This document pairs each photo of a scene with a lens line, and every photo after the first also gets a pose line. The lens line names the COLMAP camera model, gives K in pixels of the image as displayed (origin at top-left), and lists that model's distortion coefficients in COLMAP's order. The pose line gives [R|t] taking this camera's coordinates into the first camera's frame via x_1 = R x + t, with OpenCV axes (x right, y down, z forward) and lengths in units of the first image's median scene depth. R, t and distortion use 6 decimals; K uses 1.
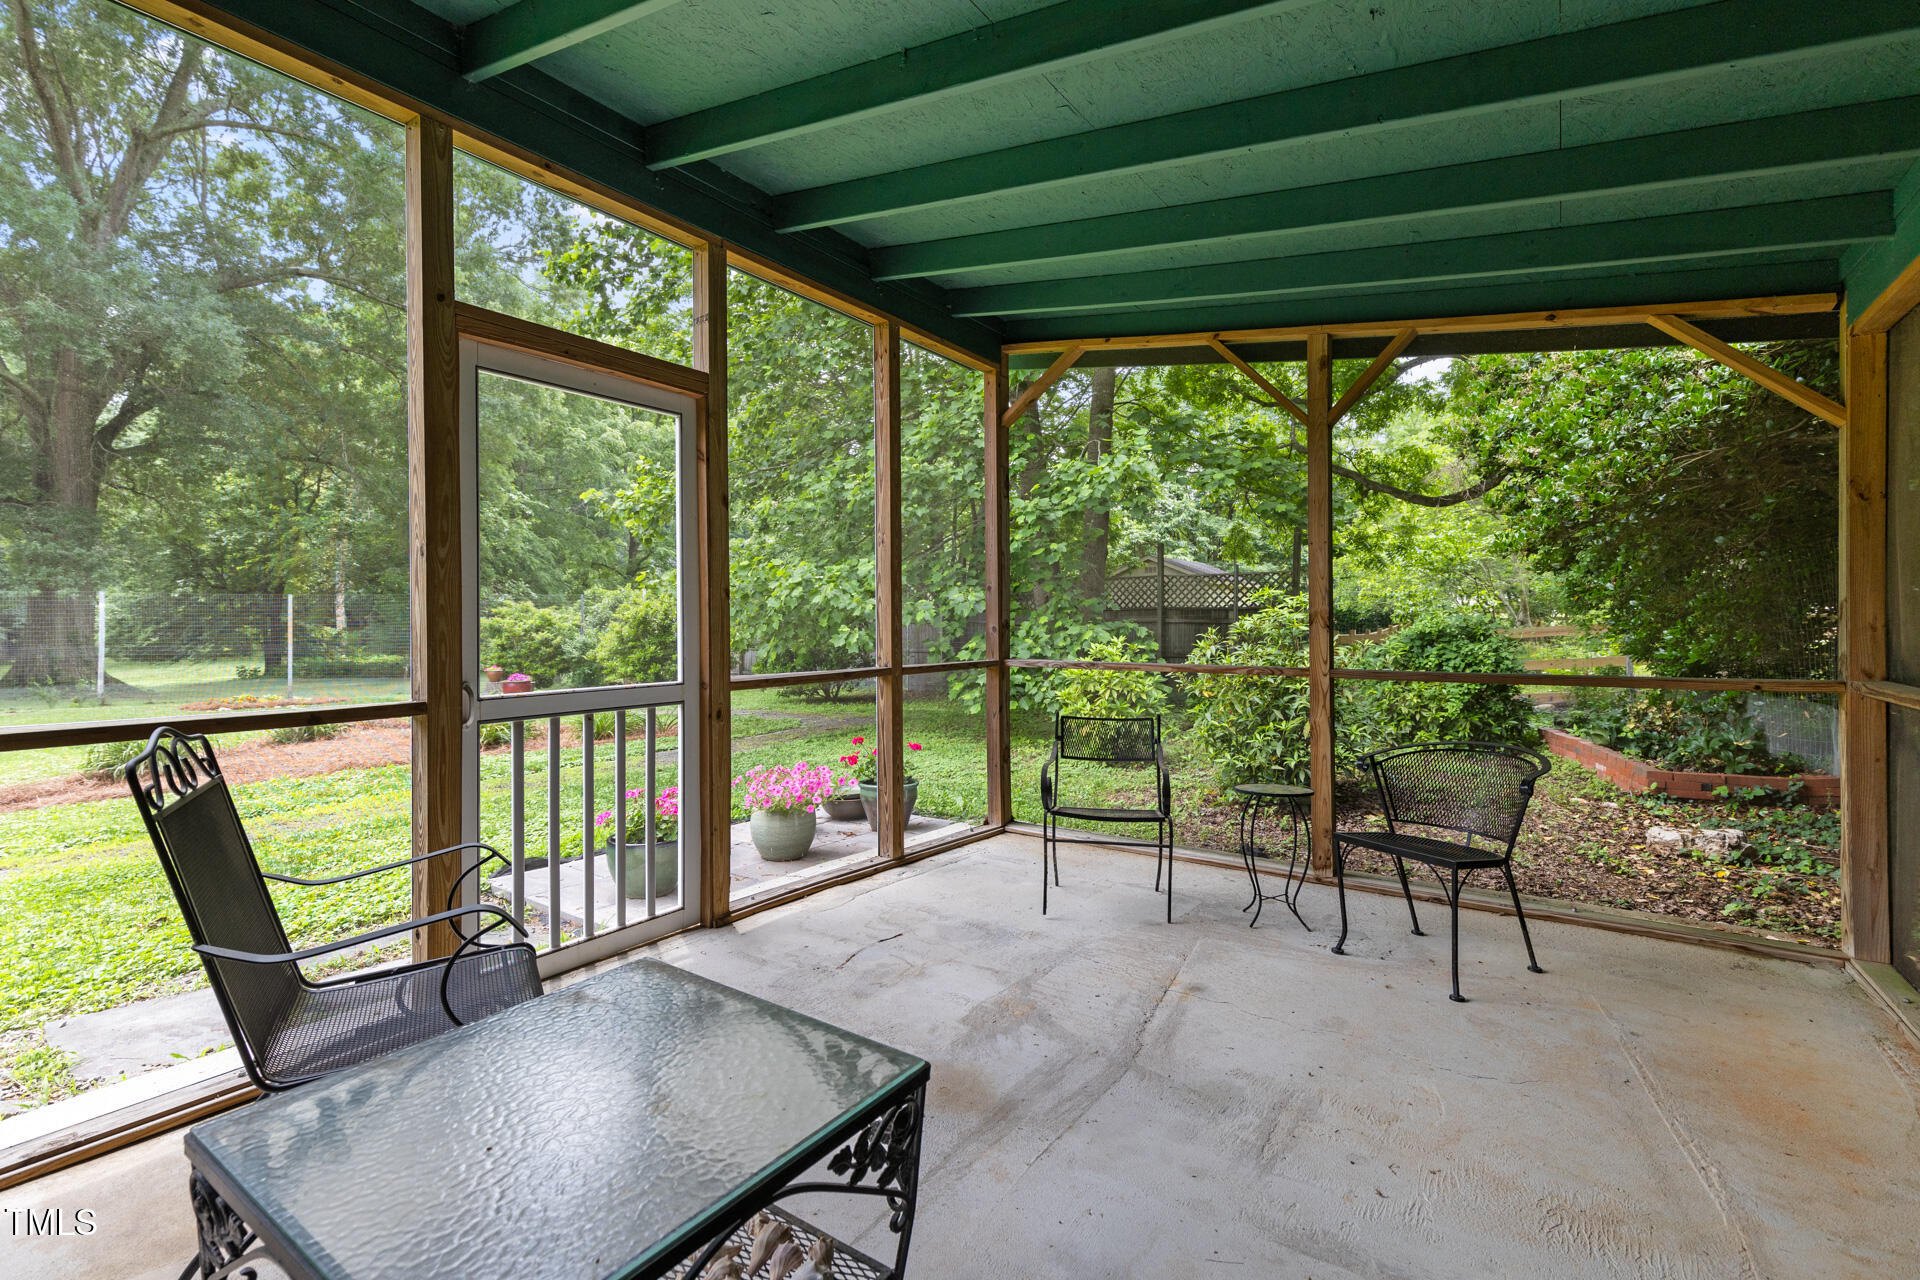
lens RADIAL K [[871.1, 0, 971.6], [0, 871.1, 626.1], [0, 0, 1]] dist [0.002335, -0.000302]
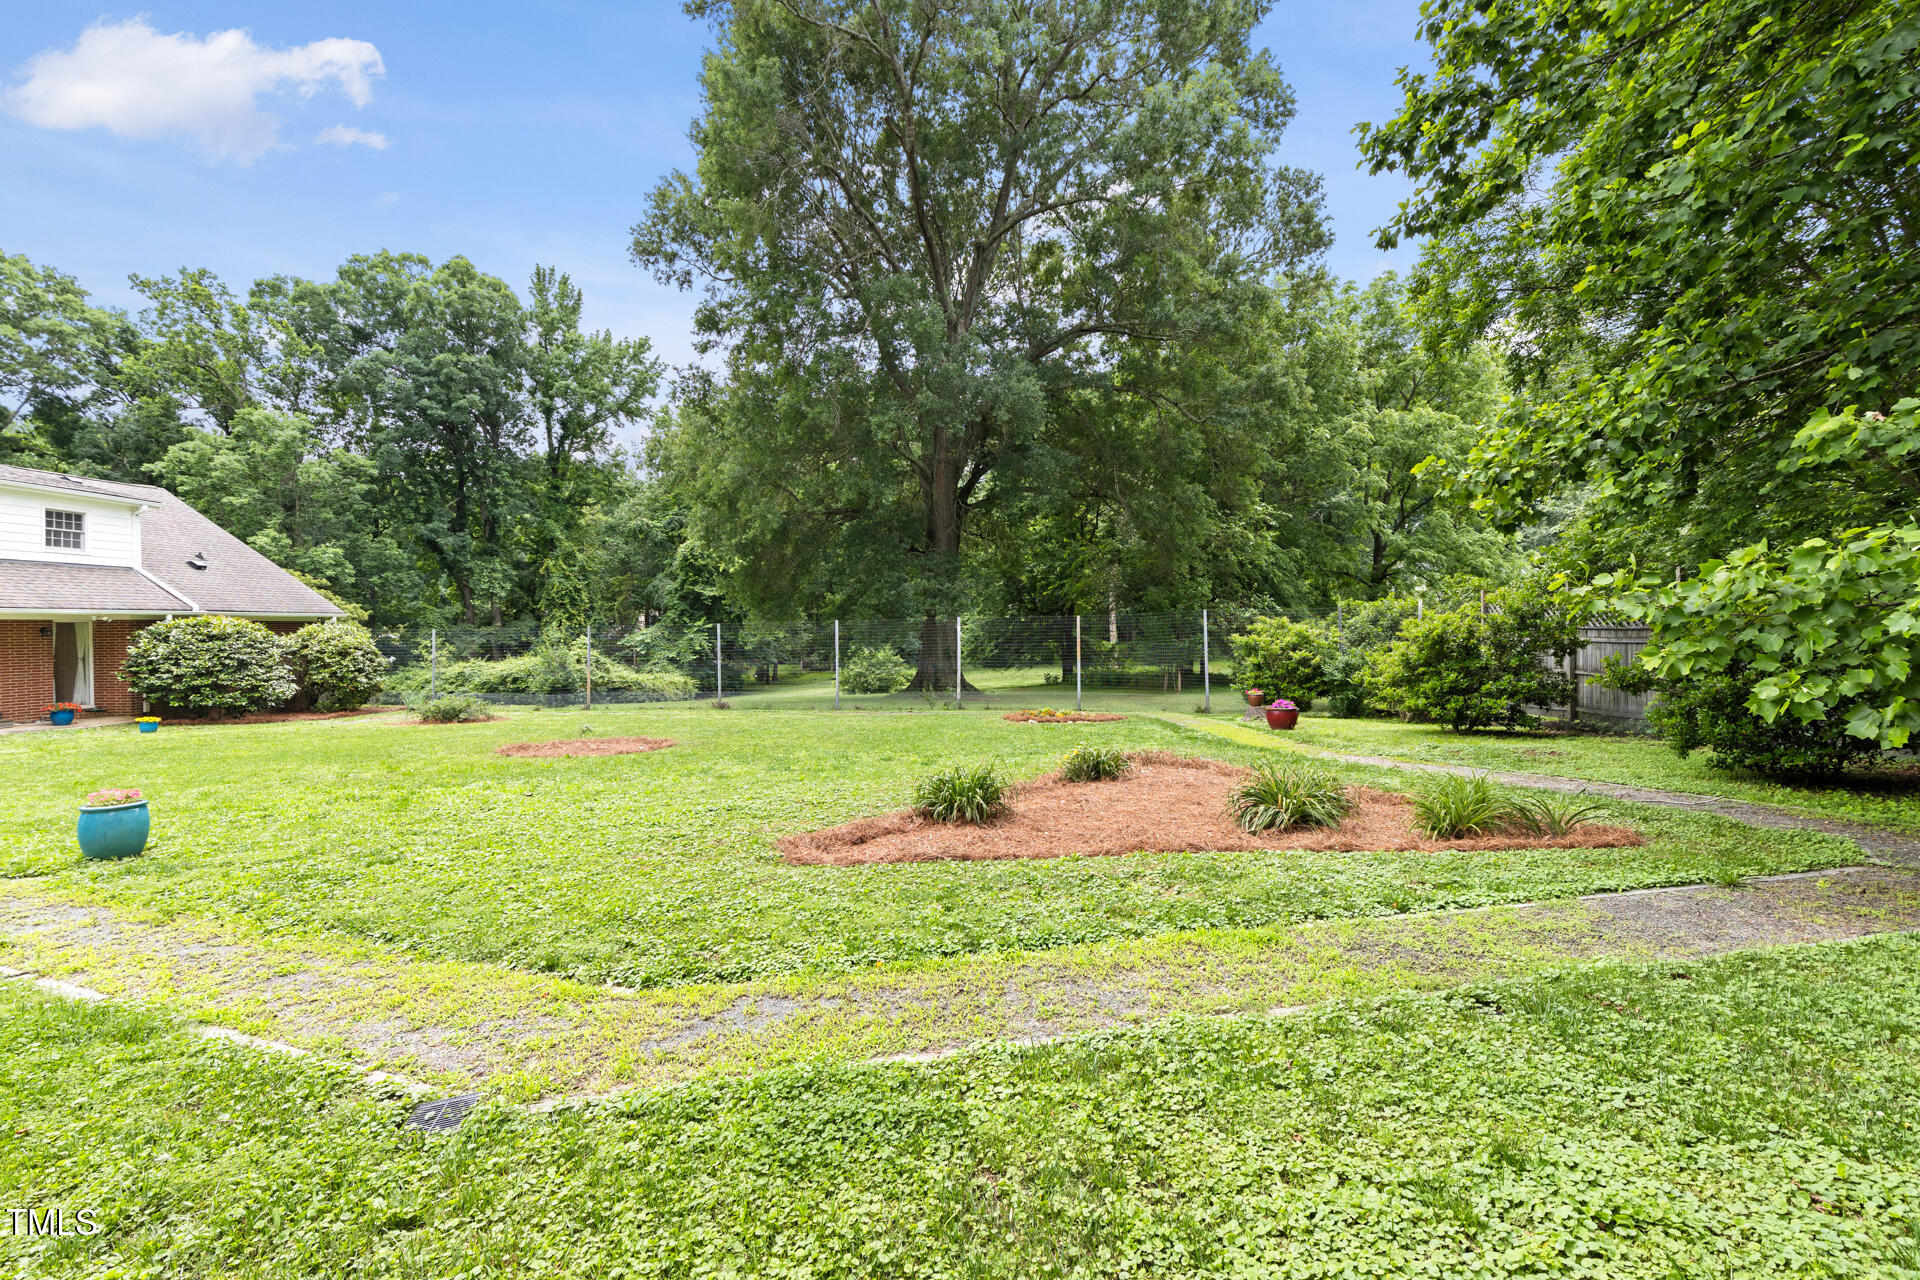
lens RADIAL K [[871.1, 0, 967.8], [0, 871.1, 639.6], [0, 0, 1]] dist [0.002335, -0.000302]
pose [[0.704143, -0.004073, -0.710047, -0.069715], [0.007532, 0.999970, 0.001734, -0.006339], [0.710018, -0.006569, 0.704153, 0.089370]]
